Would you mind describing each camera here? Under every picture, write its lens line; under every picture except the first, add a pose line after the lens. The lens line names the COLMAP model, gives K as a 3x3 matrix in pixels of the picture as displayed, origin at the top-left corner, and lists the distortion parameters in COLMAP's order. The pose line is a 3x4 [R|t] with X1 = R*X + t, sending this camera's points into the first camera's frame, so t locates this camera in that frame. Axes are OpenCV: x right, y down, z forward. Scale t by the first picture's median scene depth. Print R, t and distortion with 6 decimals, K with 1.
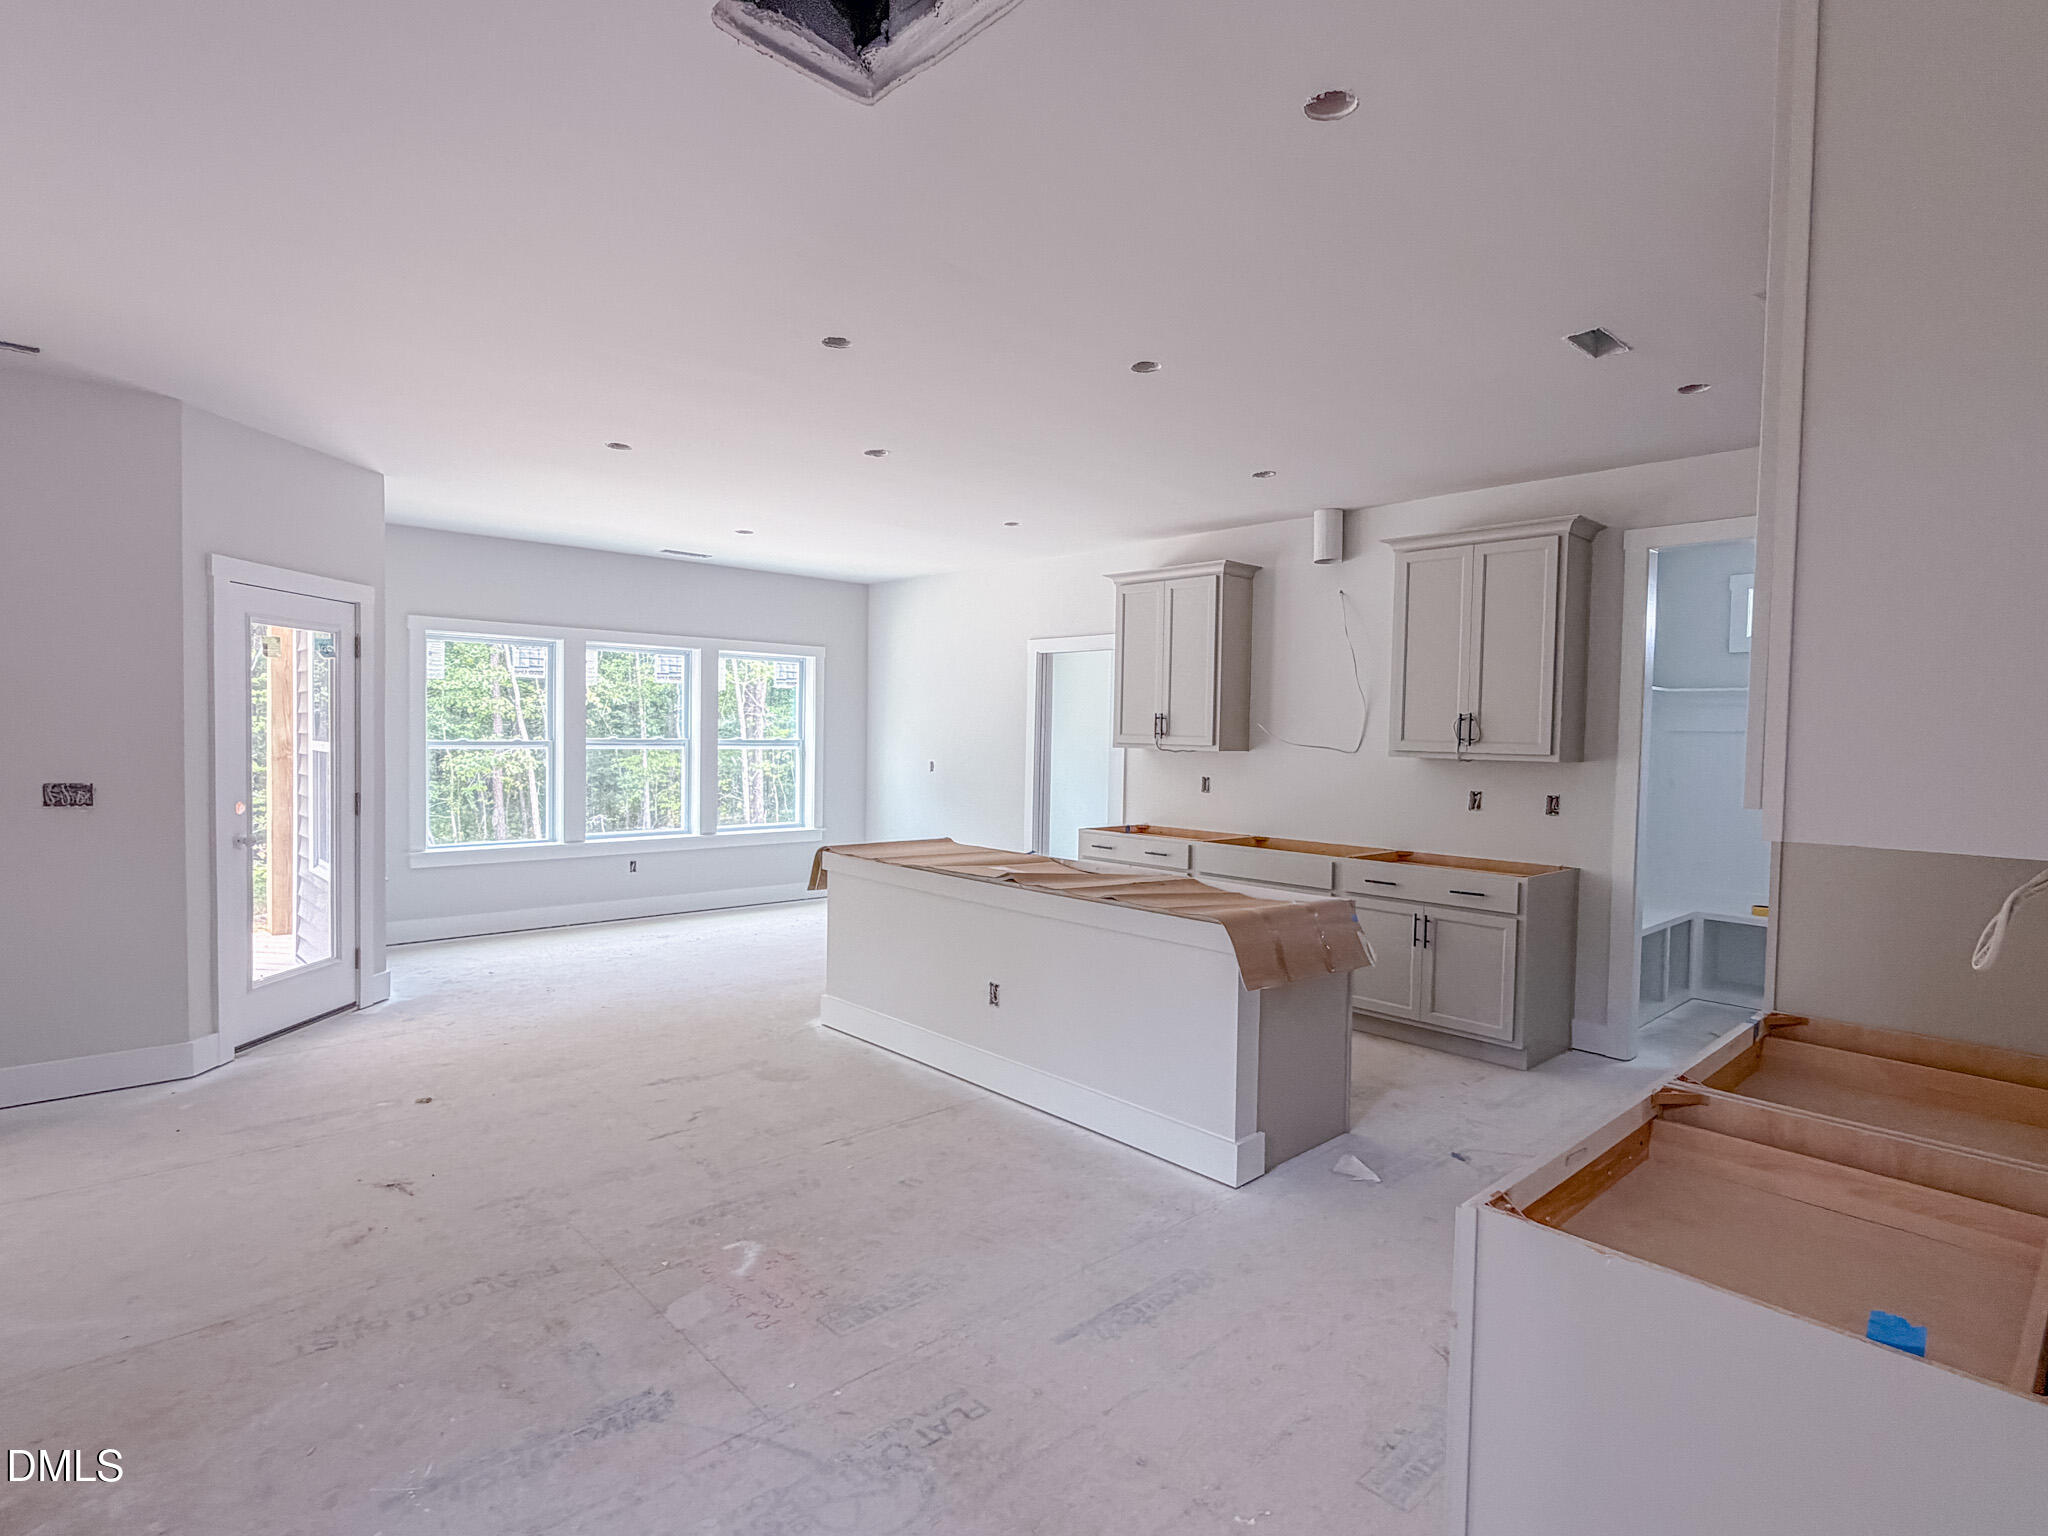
lens RADIAL K [[1056.1, 0, 1033.8], [0, 1056.1, 769.2], [0, 0, 1]] dist [0.001012, -0.001121]
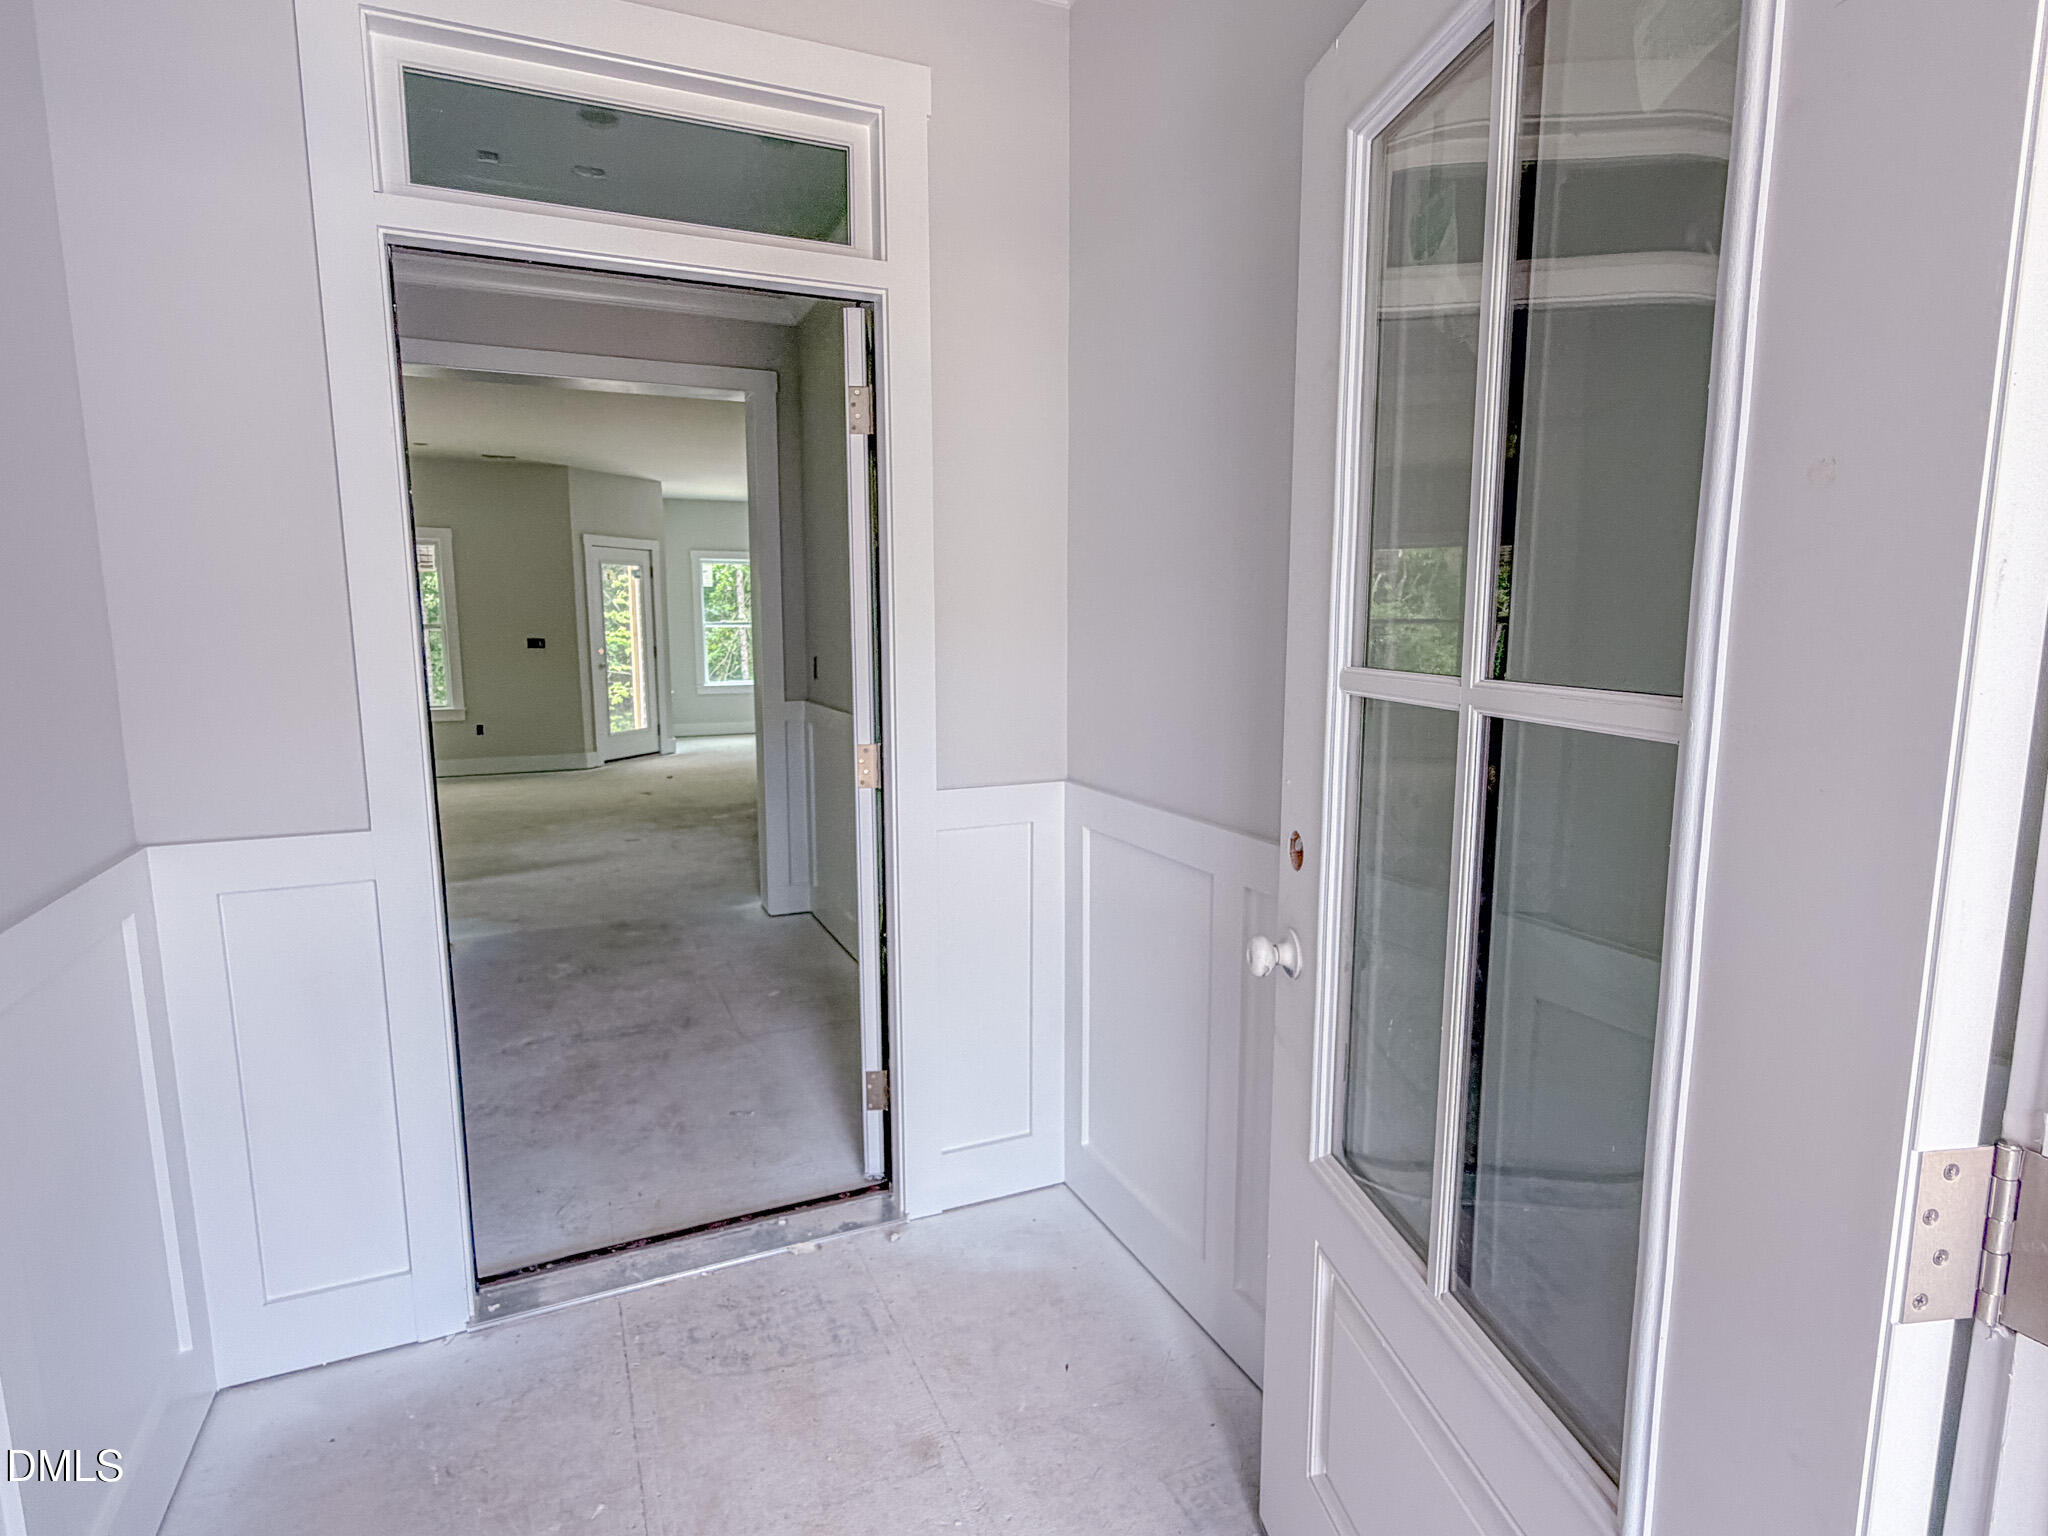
lens RADIAL K [[1056.1, 0, 1019.1], [0, 1056.1, 768.6], [0, 0, 1]] dist [0.001012, -0.001121]
pose [[0.947061, 0.026211, -0.319983, 0.741232], [0.006645, 0.994848, 0.101161, 0.061503], [0.320986, -0.097932, 0.942007, -0.770121]]
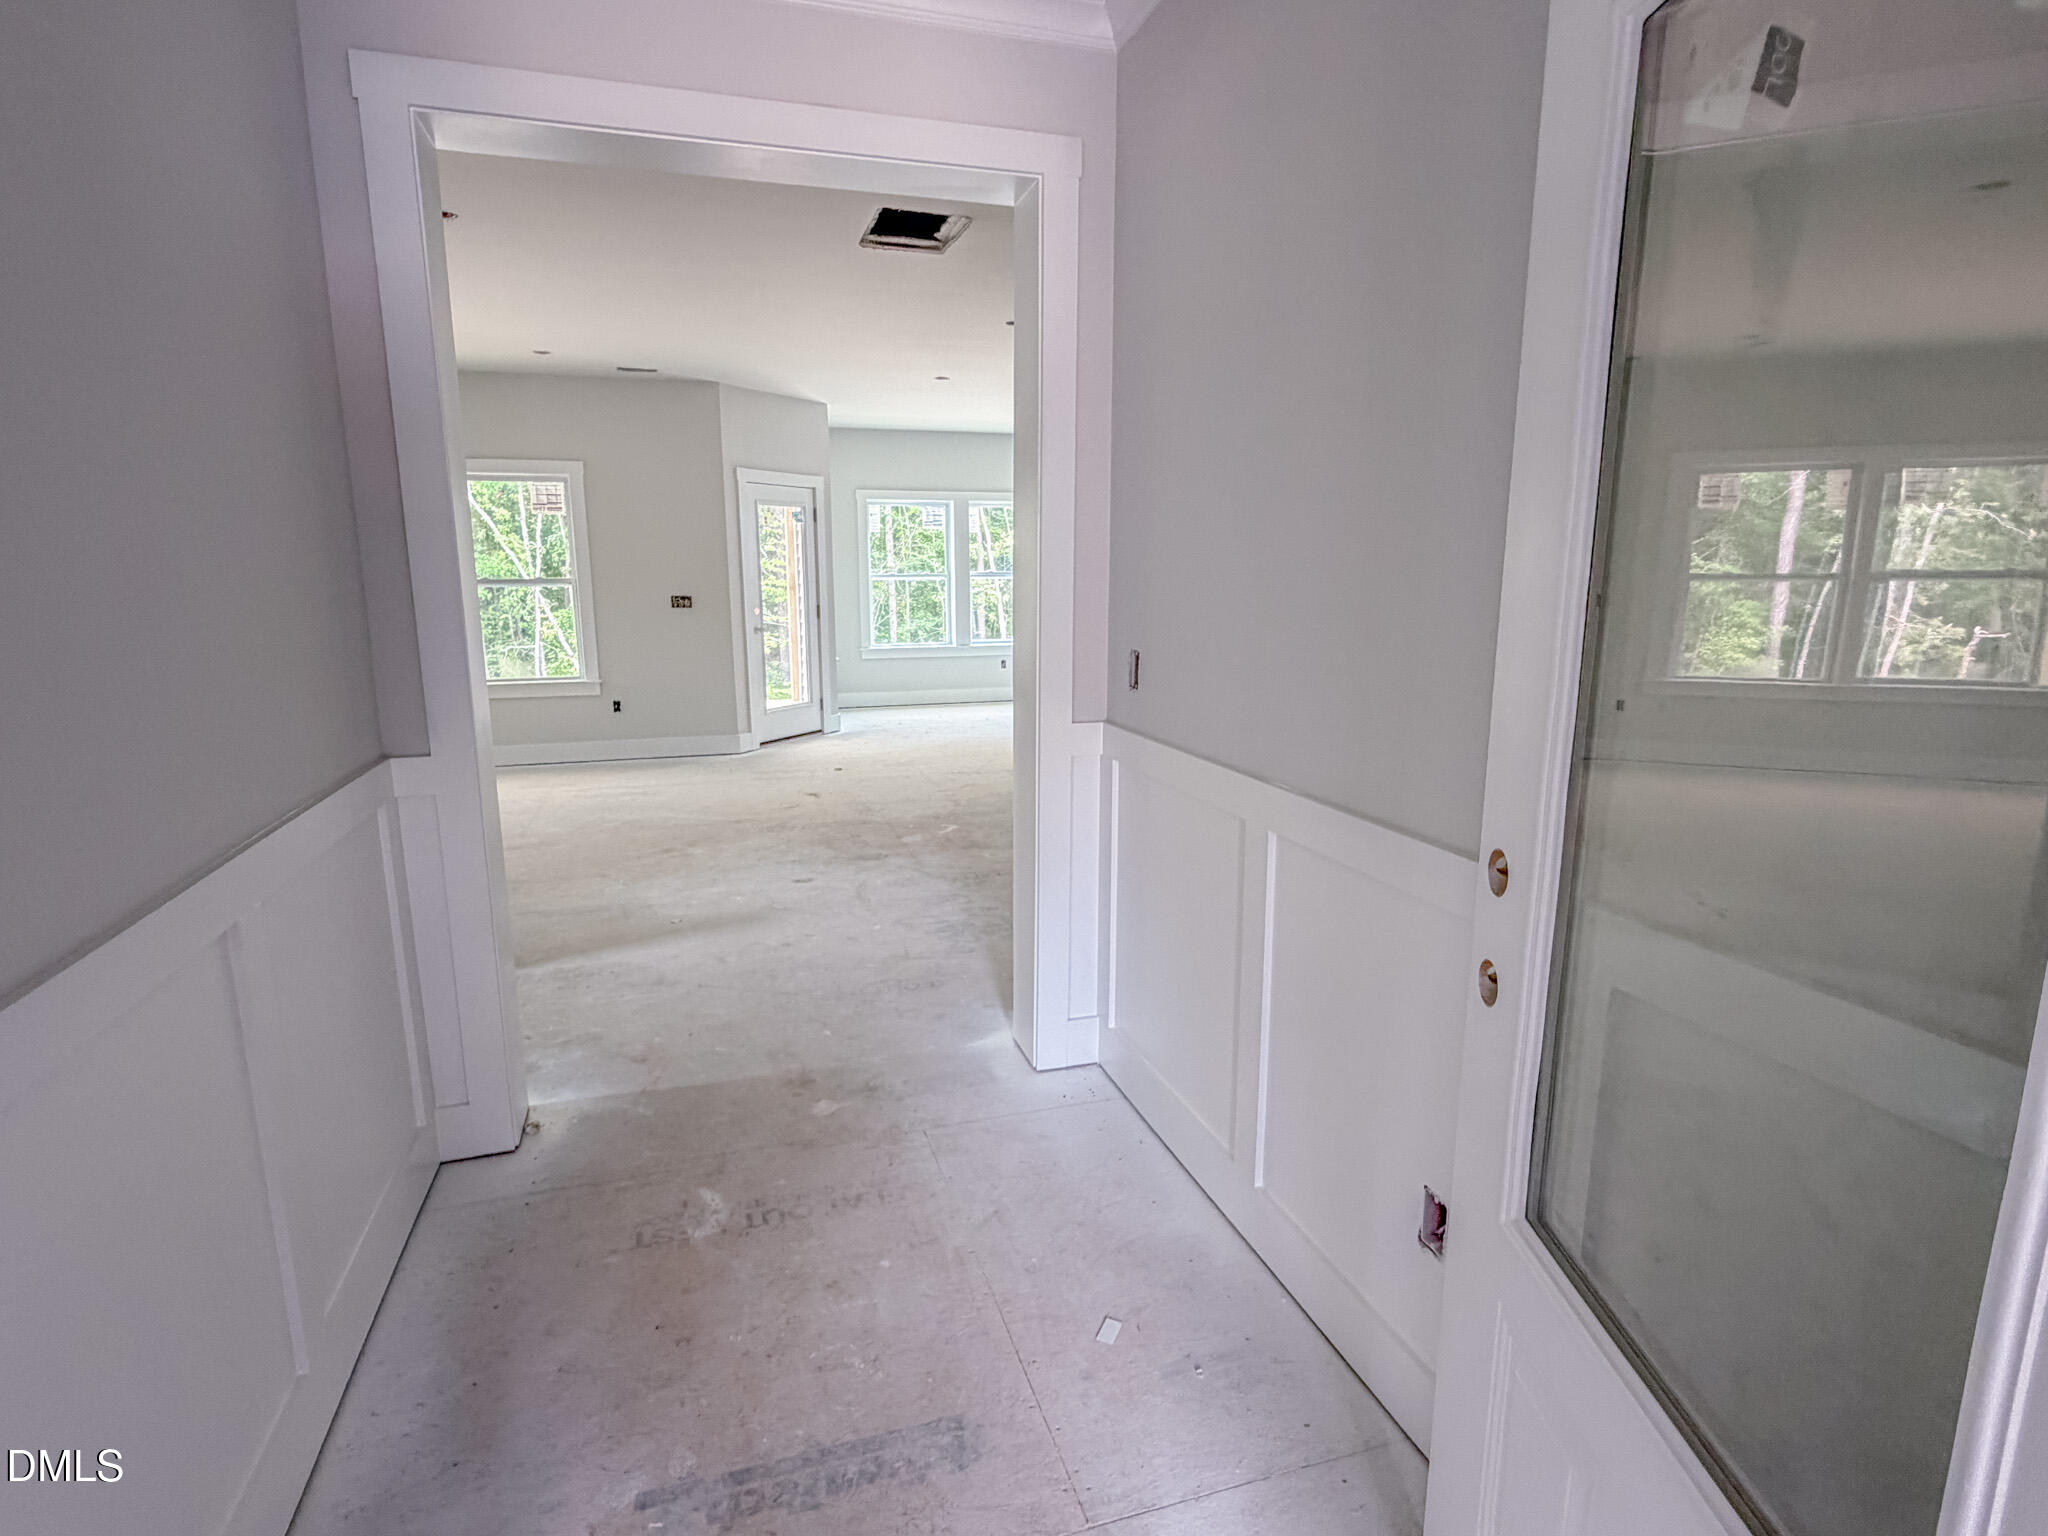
lens RADIAL K [[1056.1, 0, 1026.8], [0, 1056.1, 766.6], [0, 0, 1]] dist [0.001012, -0.001121]
pose [[0.902010, 0.062255, -0.427202, 0.436794], [0.001803, 0.988996, 0.147931, 0.033047], [0.431711, -0.134206, 0.891972, -0.430049]]
